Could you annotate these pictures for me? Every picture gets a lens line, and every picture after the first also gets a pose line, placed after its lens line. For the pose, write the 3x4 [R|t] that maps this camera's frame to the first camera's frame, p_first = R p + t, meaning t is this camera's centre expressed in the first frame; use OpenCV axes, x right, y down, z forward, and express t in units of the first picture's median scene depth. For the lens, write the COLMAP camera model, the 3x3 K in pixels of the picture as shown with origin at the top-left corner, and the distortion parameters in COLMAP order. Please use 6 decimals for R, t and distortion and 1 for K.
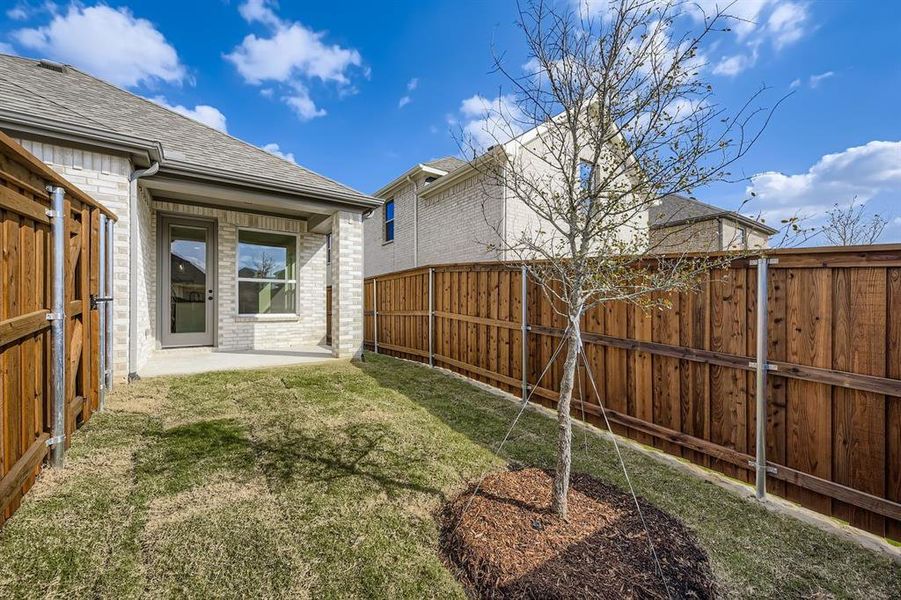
lens RADIAL K [[367.7, 0, 447.0], [0, 367.7, 302.8], [0, 0, 1]] dist [0.003253, -0.000107]
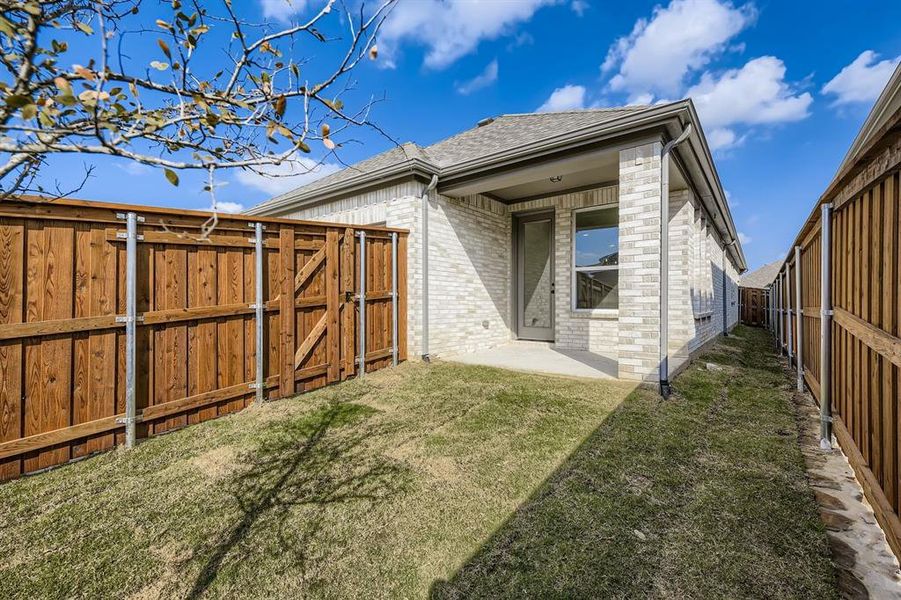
lens RADIAL K [[389.6, 0, 450.5], [0, 389.6, 300.0], [0, 0, 1]] dist [0.001999, 0.000050]
pose [[0.263190, -0.006758, -0.964720, 0.286806], [0.012308, 0.999918, -0.003647, 0.010627], [0.964666, -0.010914, 0.263251, 0.525501]]
